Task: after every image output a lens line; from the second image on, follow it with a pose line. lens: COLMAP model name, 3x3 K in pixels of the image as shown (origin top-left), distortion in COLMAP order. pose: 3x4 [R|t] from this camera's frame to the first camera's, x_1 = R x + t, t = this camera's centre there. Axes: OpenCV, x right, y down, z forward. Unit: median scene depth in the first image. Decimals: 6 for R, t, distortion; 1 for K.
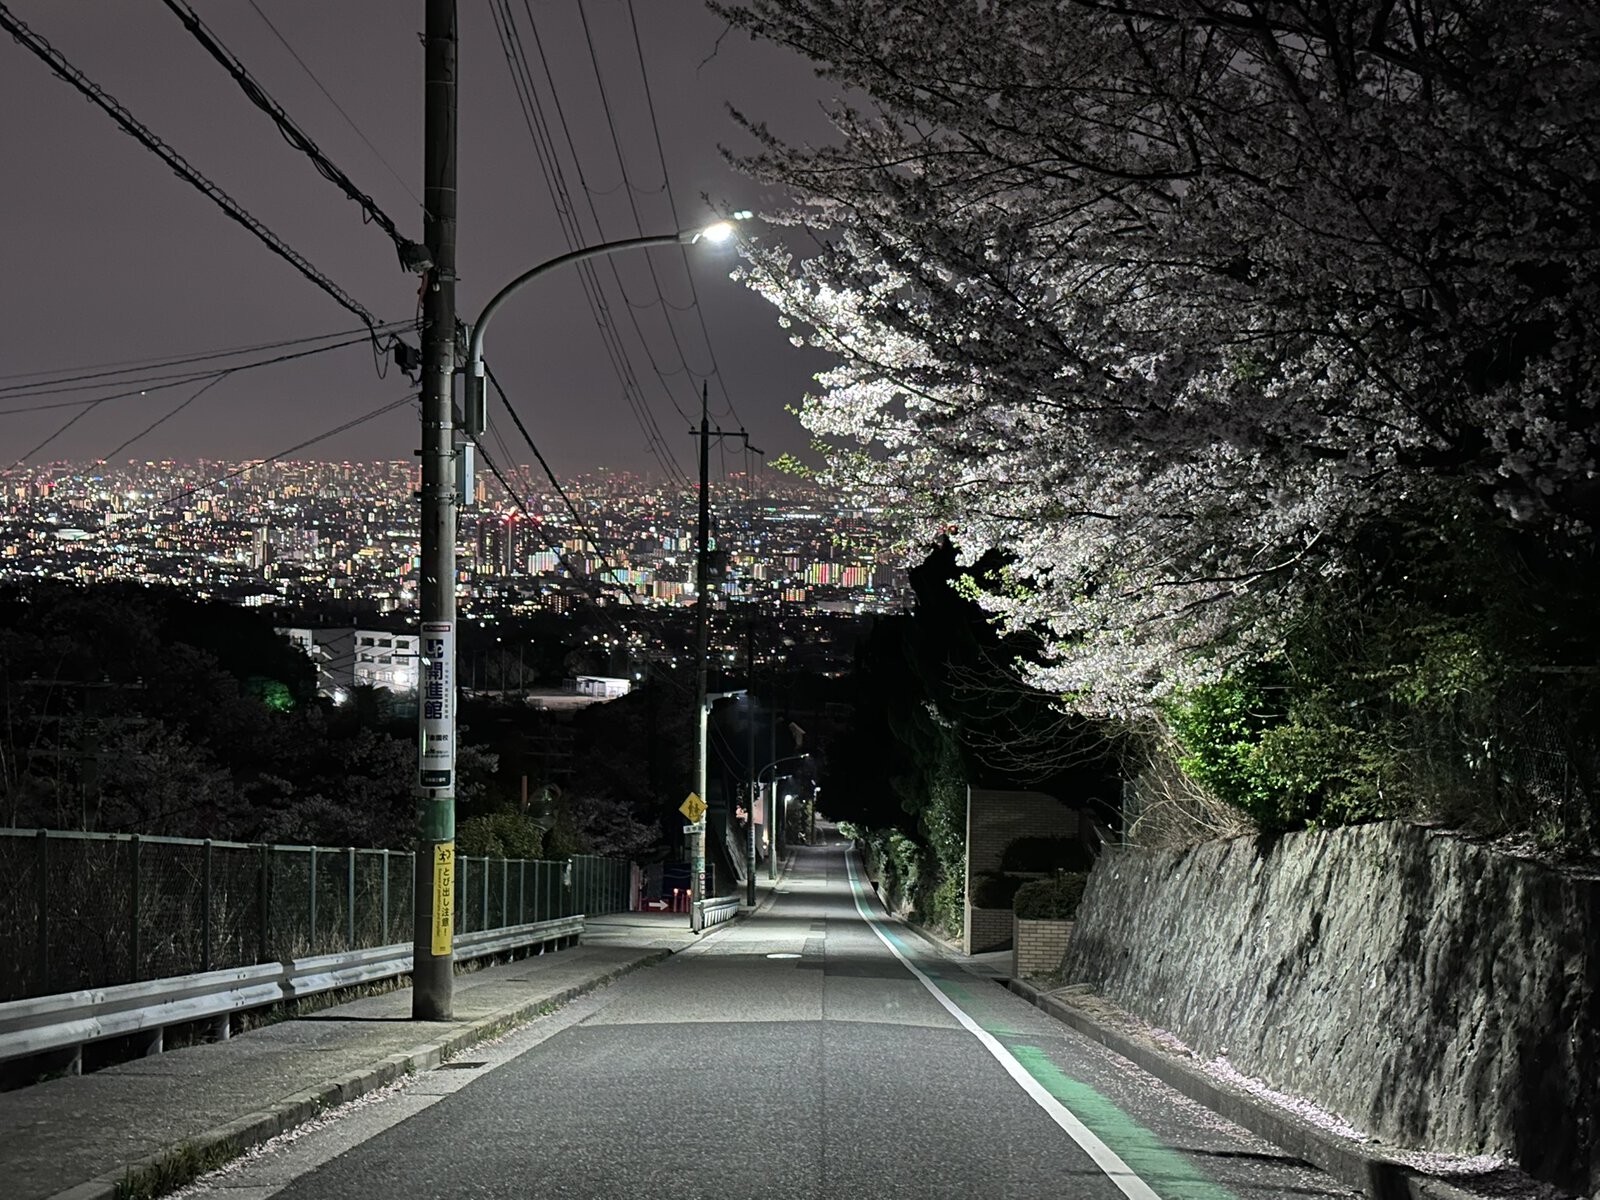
lens RADIAL K [[2446.2, 0, 807.3], [0, 2446.2, 607.3], [0, 0, 1]] dist [-0.067159, 0.000000]
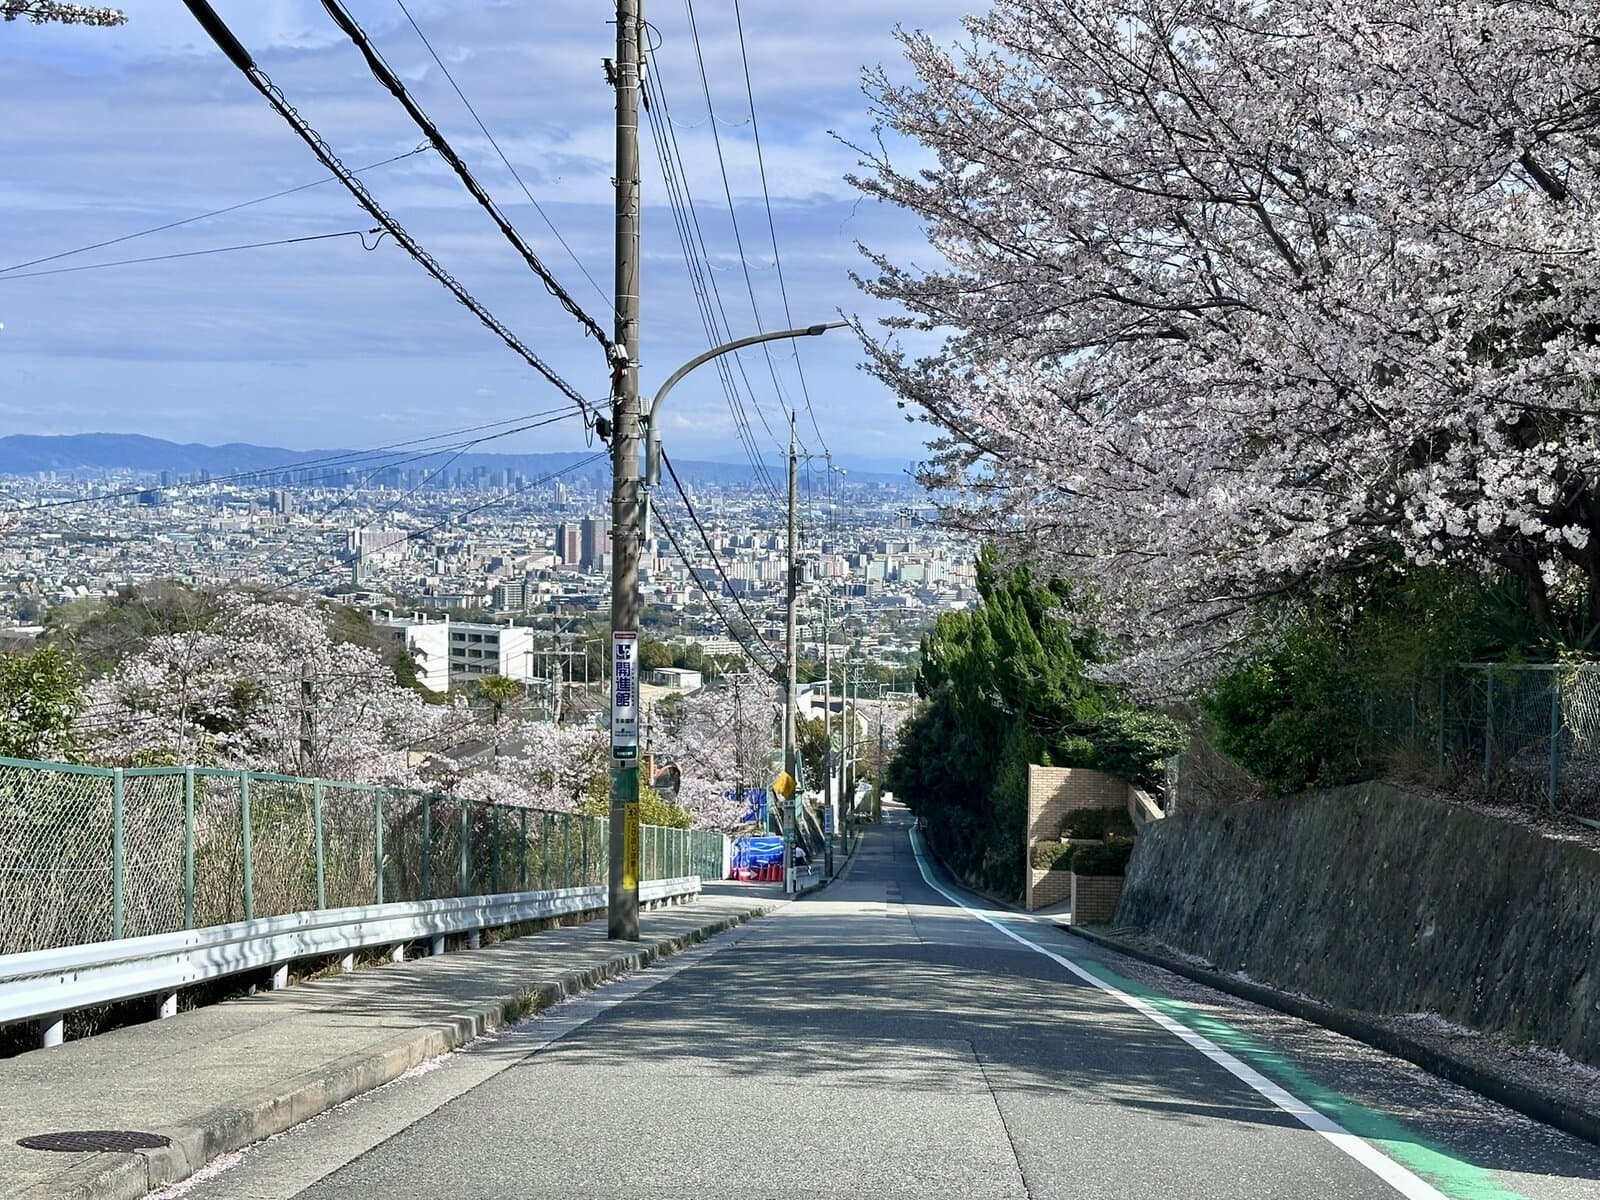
lens RADIAL K [[2320.2, 0, 788.7], [0, 2320.2, 591.8], [0, 0, 1]] dist [-0.013212, 0.000000]
pose [[0.999384, -0.007162, -0.034346, -0.023650], [0.007040, 0.999968, -0.003681, -0.010153], [0.034371, 0.003437, 0.999403, -0.228546]]
